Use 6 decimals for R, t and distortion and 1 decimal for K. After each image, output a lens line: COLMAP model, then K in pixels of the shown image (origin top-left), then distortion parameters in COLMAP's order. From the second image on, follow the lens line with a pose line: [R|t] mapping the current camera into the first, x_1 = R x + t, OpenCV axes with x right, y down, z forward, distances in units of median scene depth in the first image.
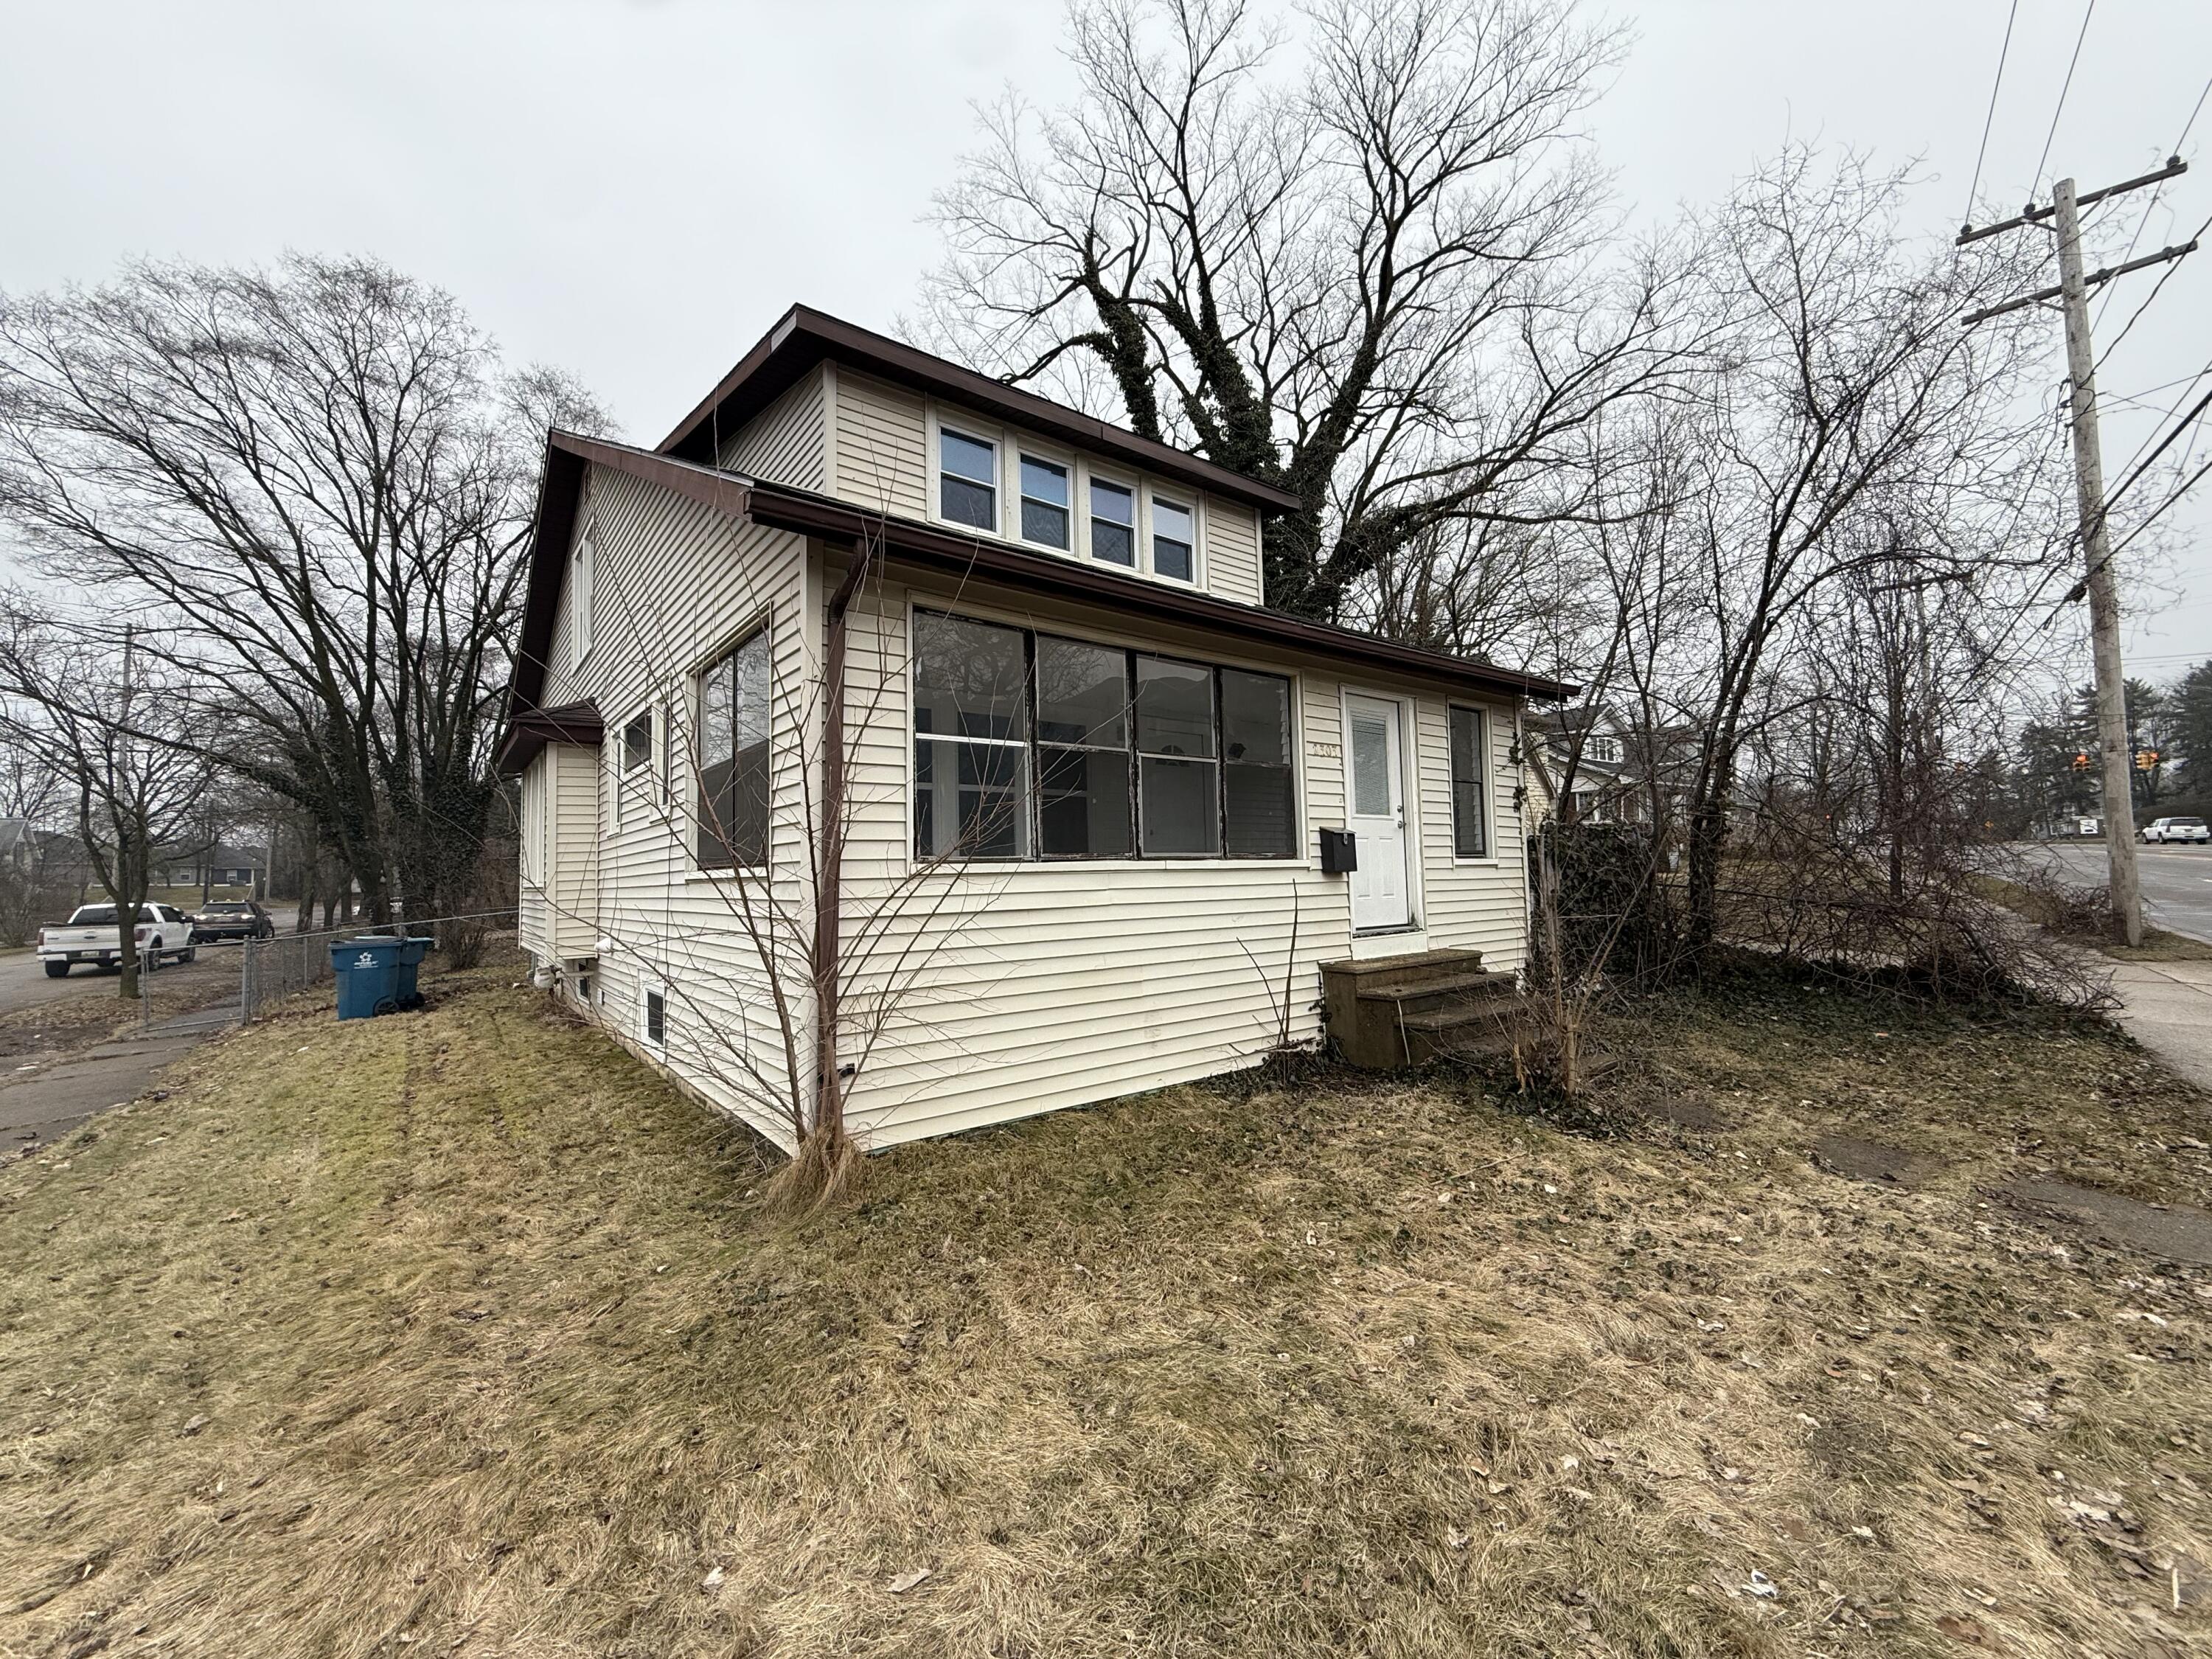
lens RADIAL K [[880.8, 0, 1098.2], [0, 880.8, 826.7], [0, 0, 1]] dist [-0.001364, -0.000364]
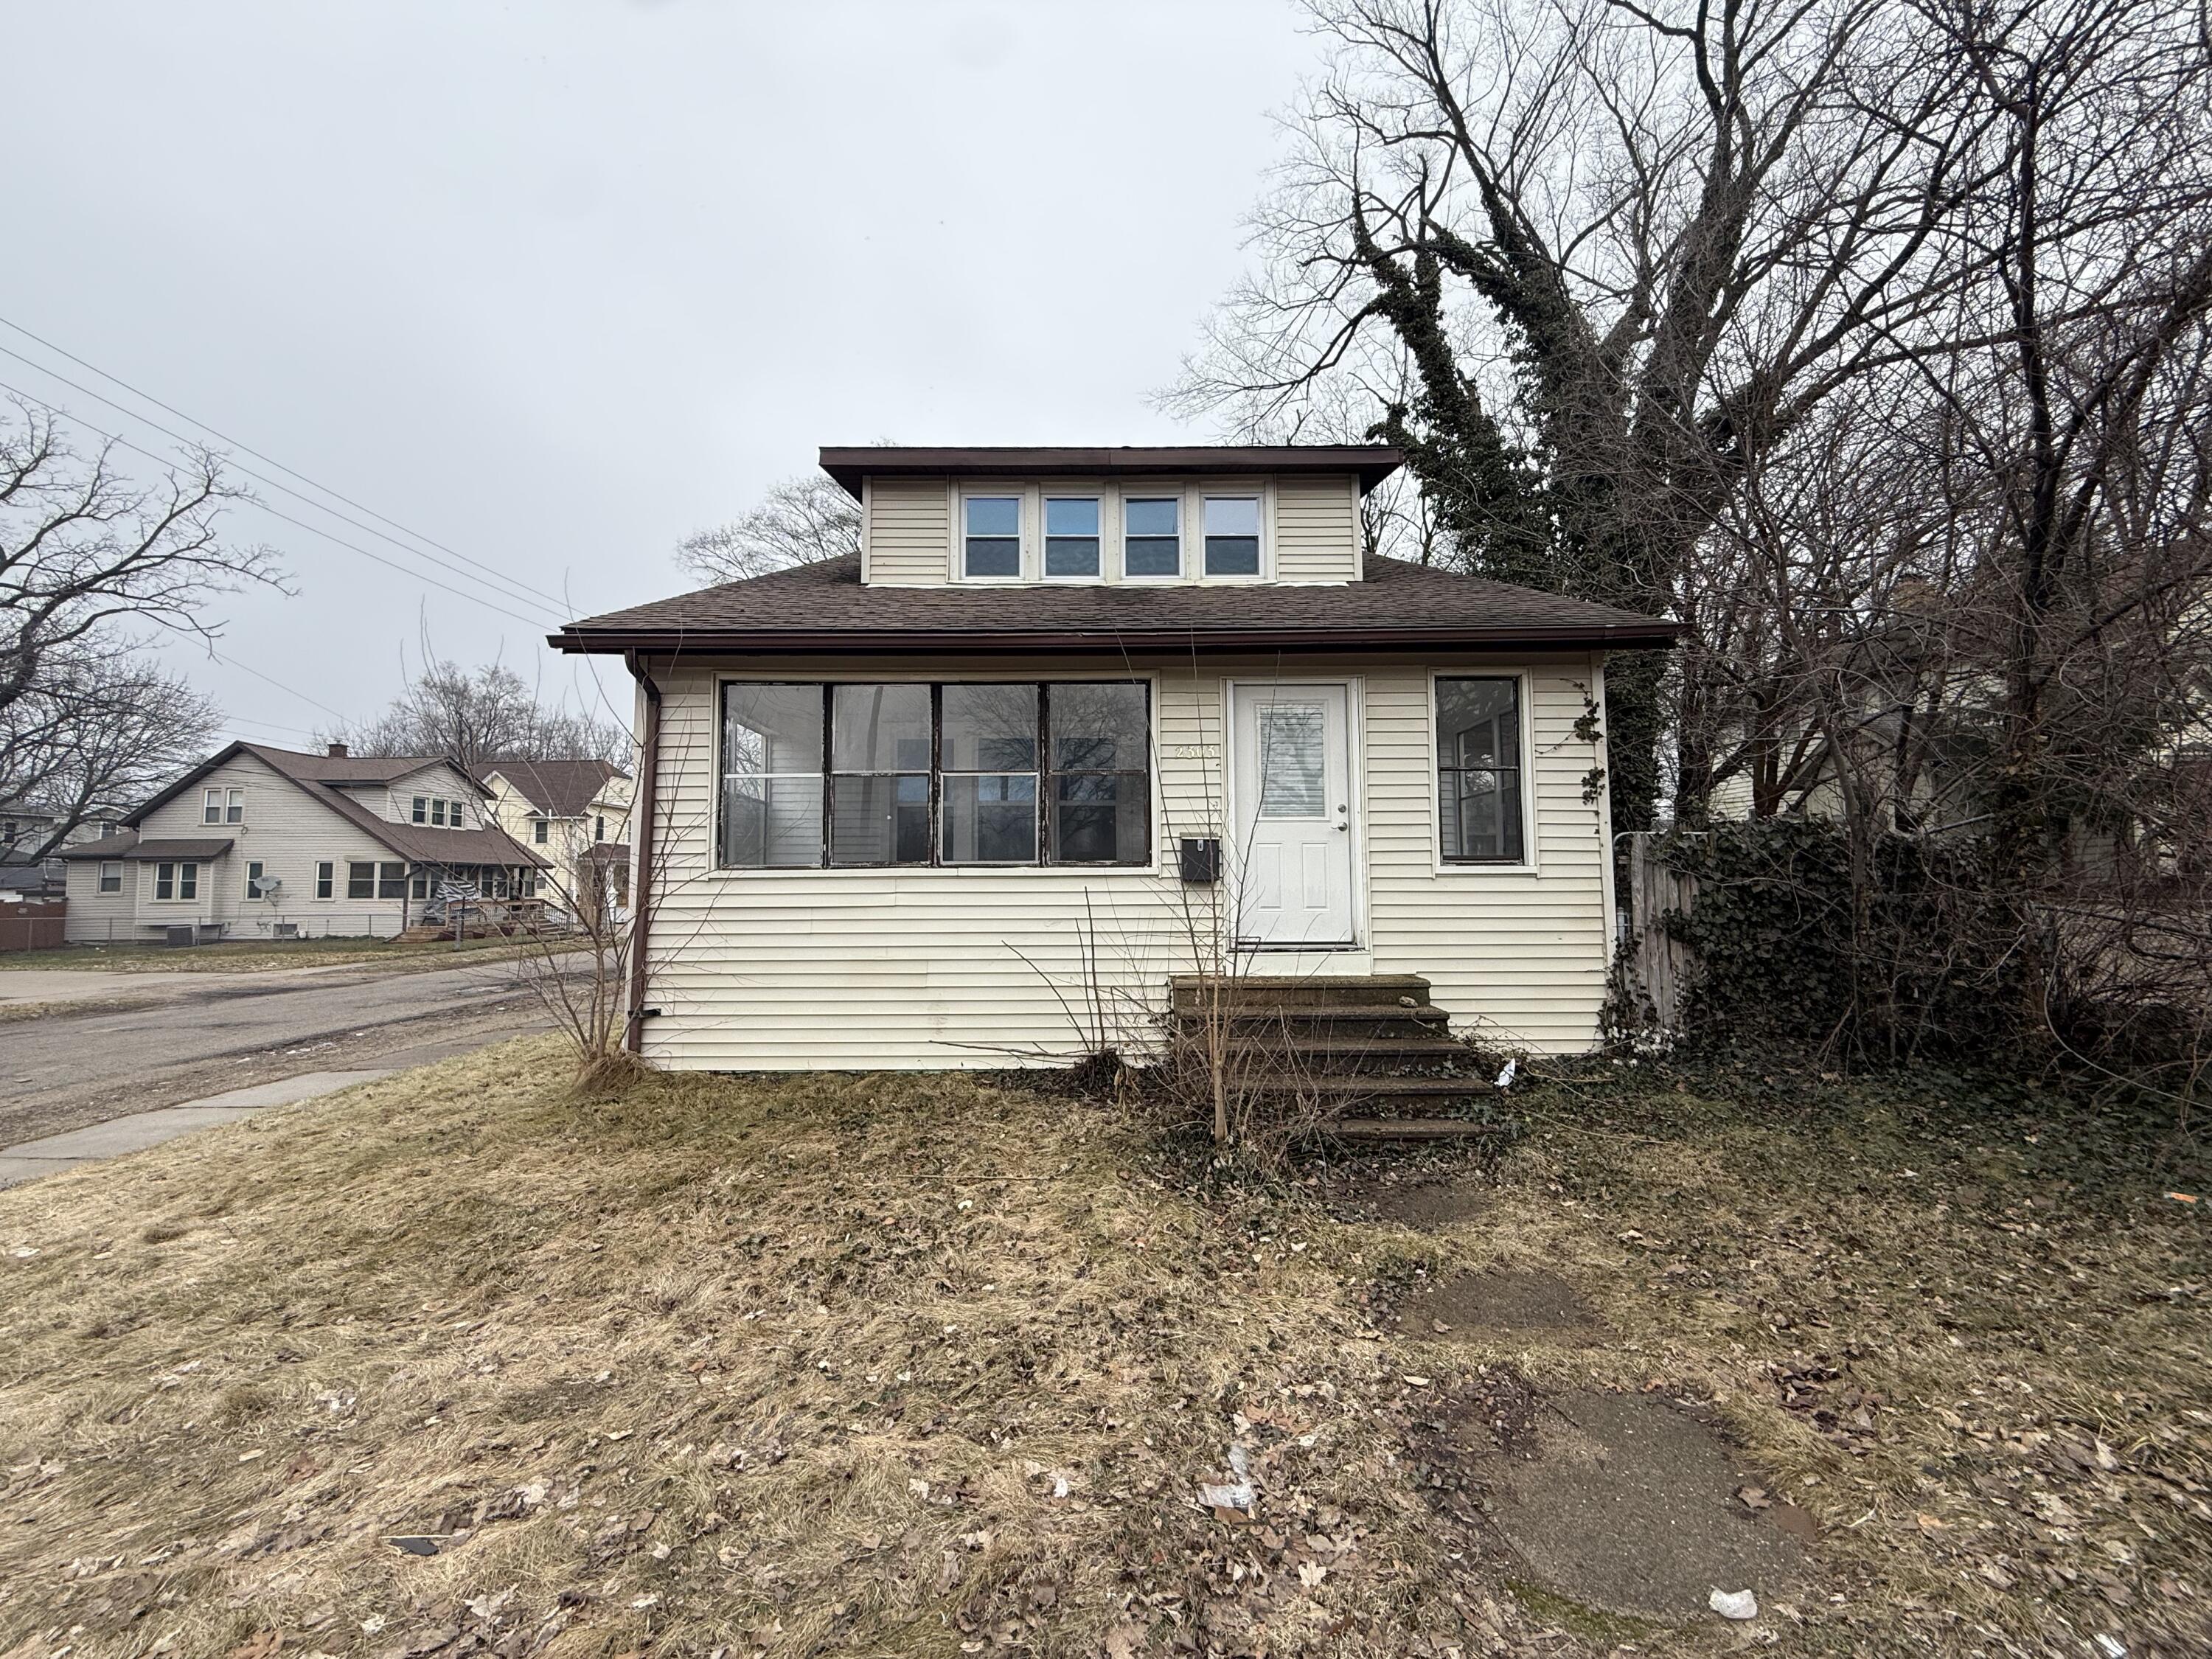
lens RADIAL K [[880.8, 0, 1098.2], [0, 880.8, 826.7], [0, 0, 1]] dist [-0.001364, -0.000364]
pose [[0.793866, -0.023560, -0.607636, 0.735328], [0.023092, 0.999696, -0.008594, -0.000335], [0.607654, -0.007209, 0.794169, 0.183119]]
